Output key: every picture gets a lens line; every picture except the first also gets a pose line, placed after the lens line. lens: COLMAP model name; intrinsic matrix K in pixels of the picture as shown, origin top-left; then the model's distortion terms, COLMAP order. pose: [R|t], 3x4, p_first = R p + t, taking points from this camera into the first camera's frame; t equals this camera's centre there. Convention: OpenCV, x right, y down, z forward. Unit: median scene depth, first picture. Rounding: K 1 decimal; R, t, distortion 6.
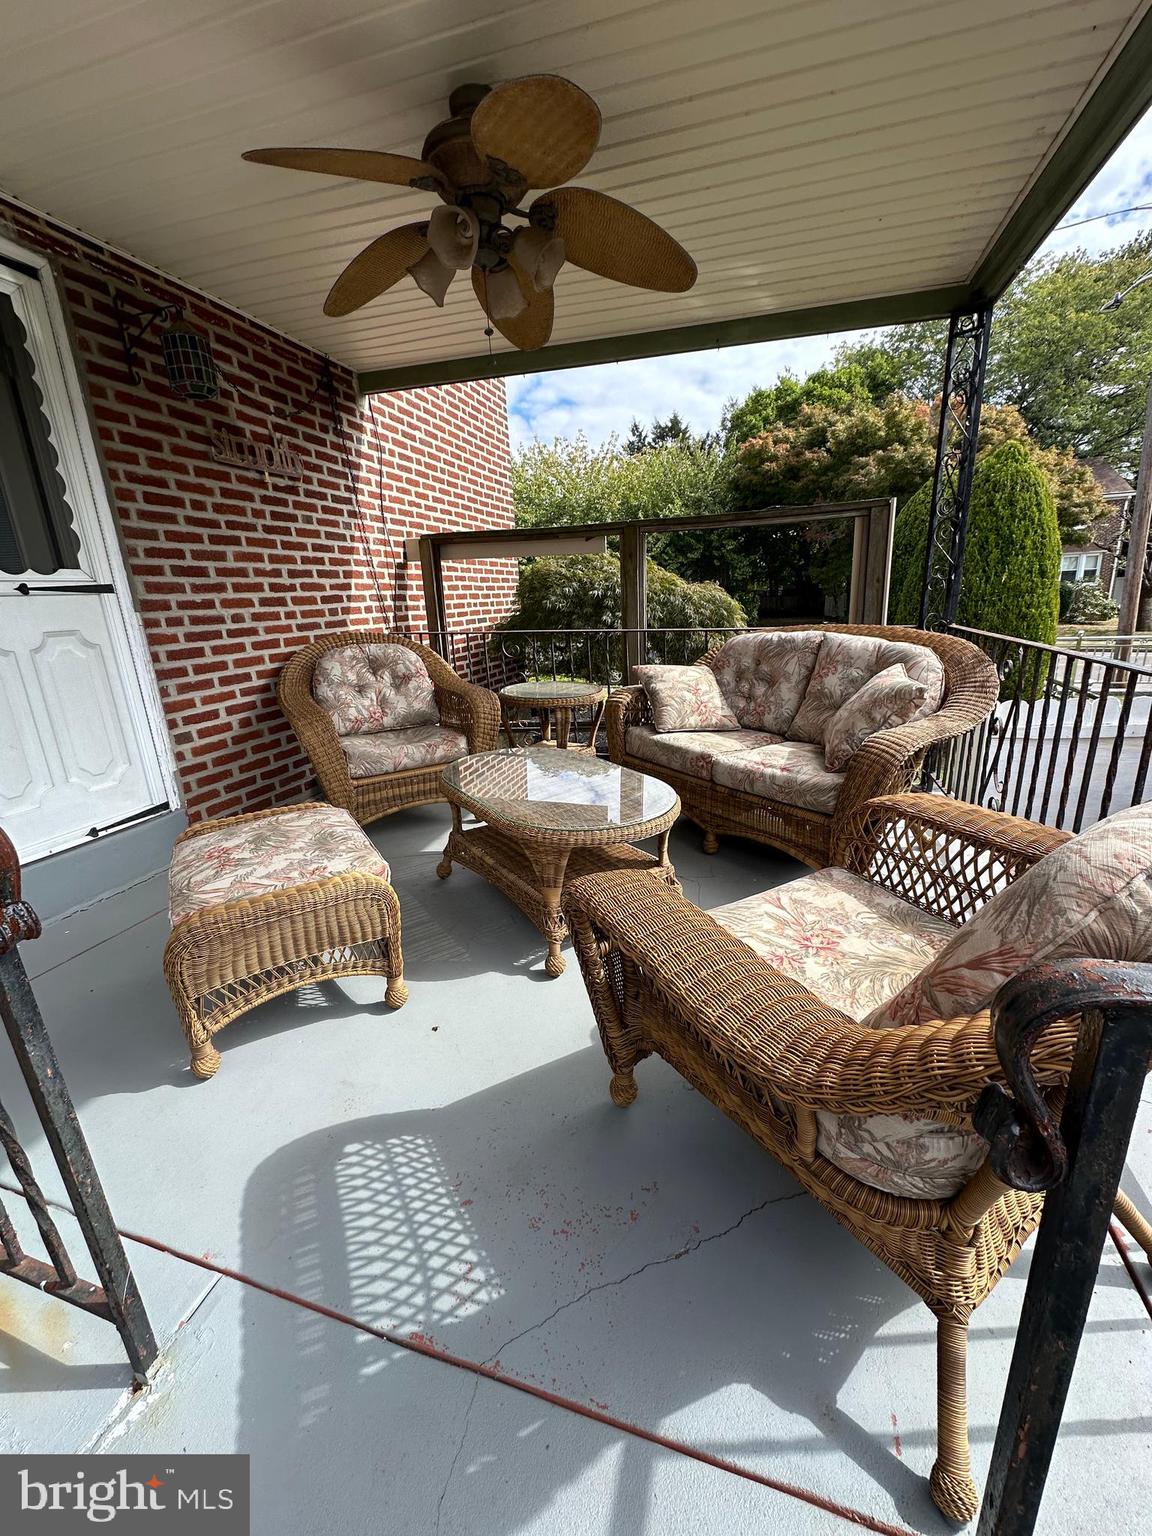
lens RADIAL K [[615.3, 0, 576.0], [0, 615.3, 768.0], [0, 0, 1]] dist [-0.000866, 0.000420]
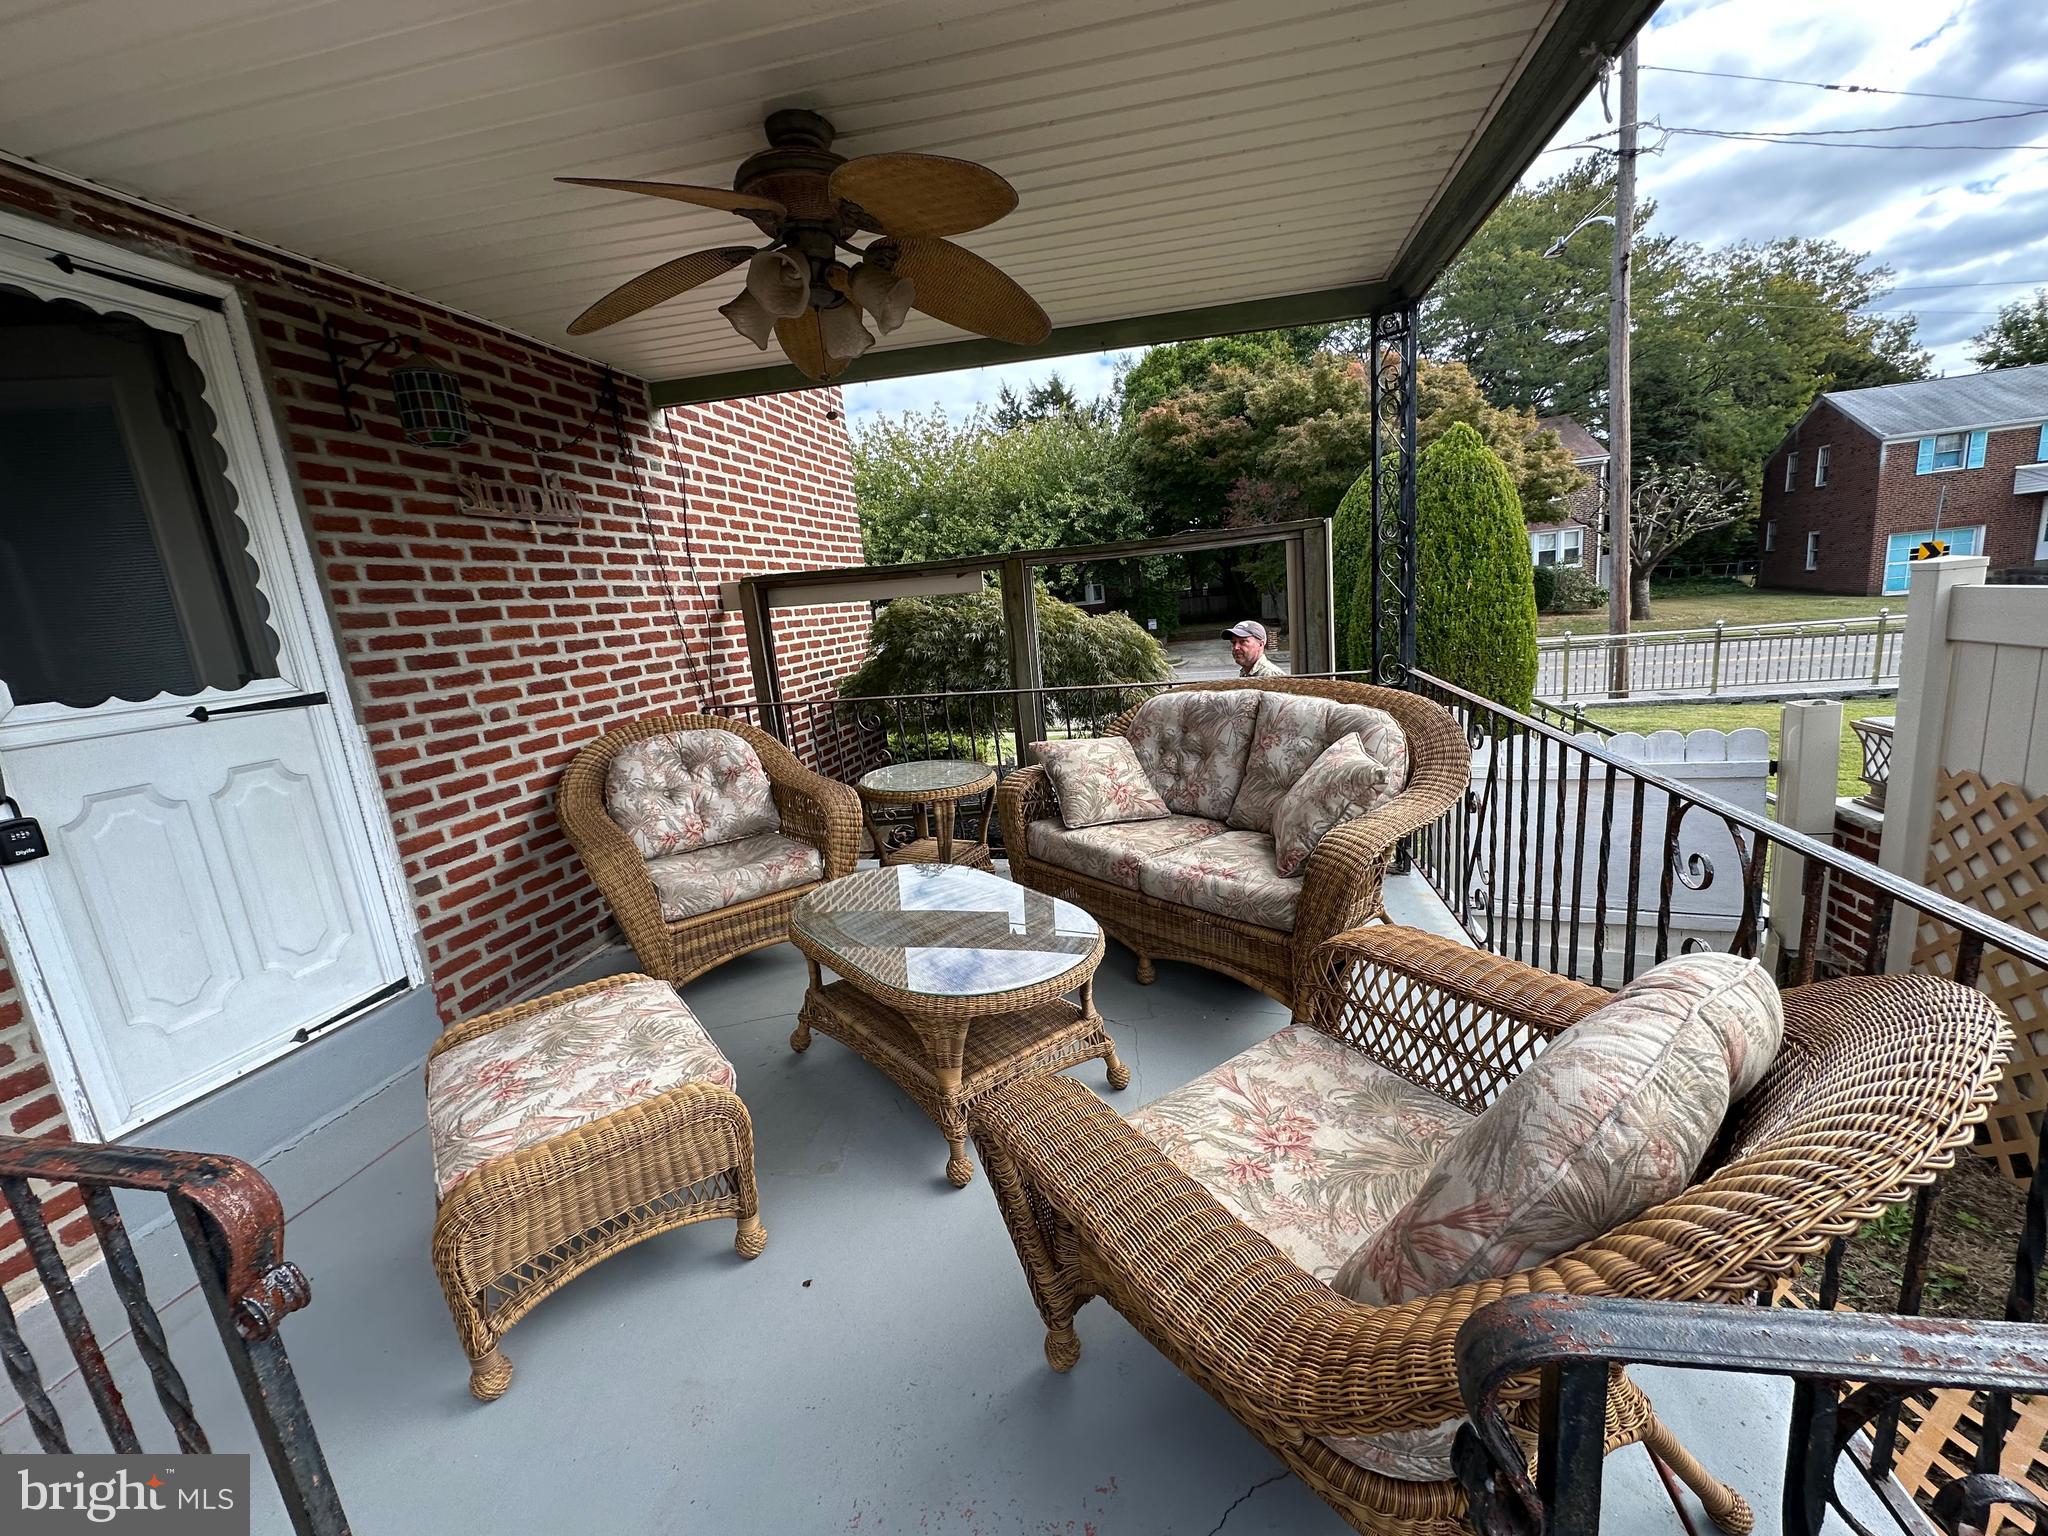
lens RADIAL K [[820.4, 0, 1026.9], [0, 820.4, 766.4], [0, 0, 1]] dist [-0.000866, 0.000420]
pose [[0.993984, -0.065869, 0.087504, -0.004536], [0.072275, 0.994770, -0.072176, -0.066205], [-0.082292, 0.078066, 0.993546, -0.039253]]
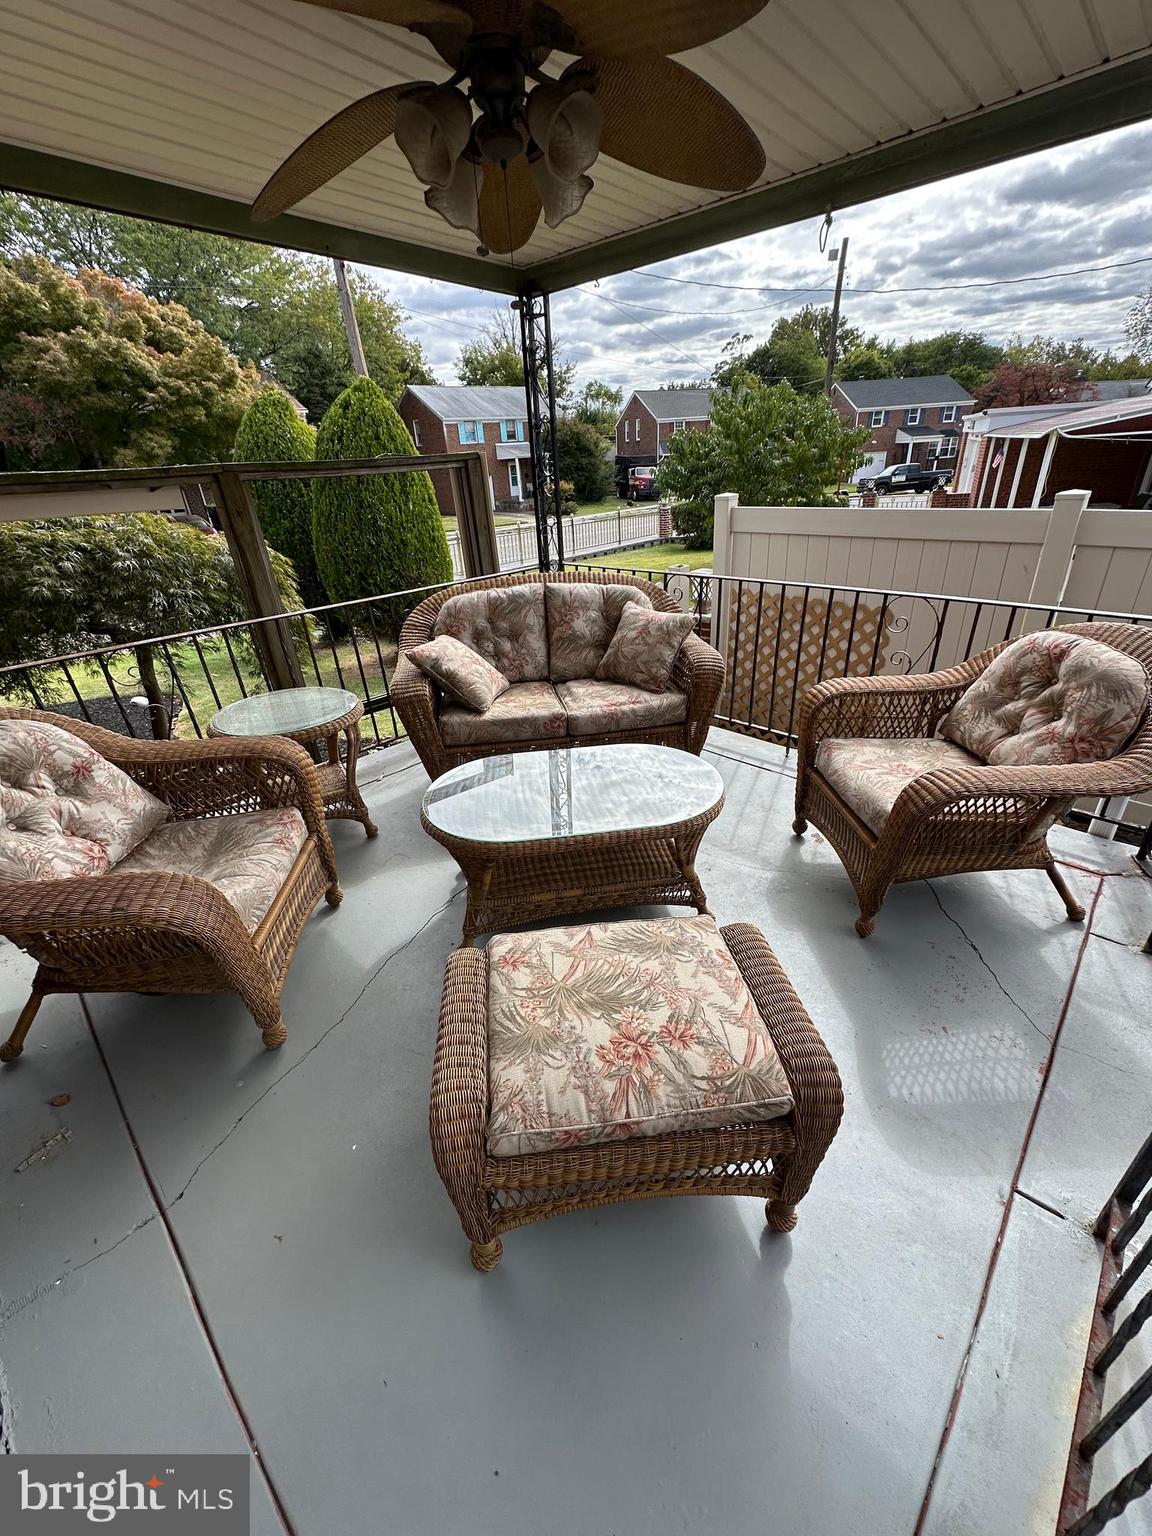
lens RADIAL K [[612.8, 0, 574.2], [0, 612.8, 769.5], [0, 0, 1]] dist [-0.001683, -0.000188]
pose [[0.436248, -0.390478, 0.810688, -0.624323], [0.276724, 0.915495, 0.292048, -0.218710], [-0.856219, 0.096931, 0.507438, 0.401167]]
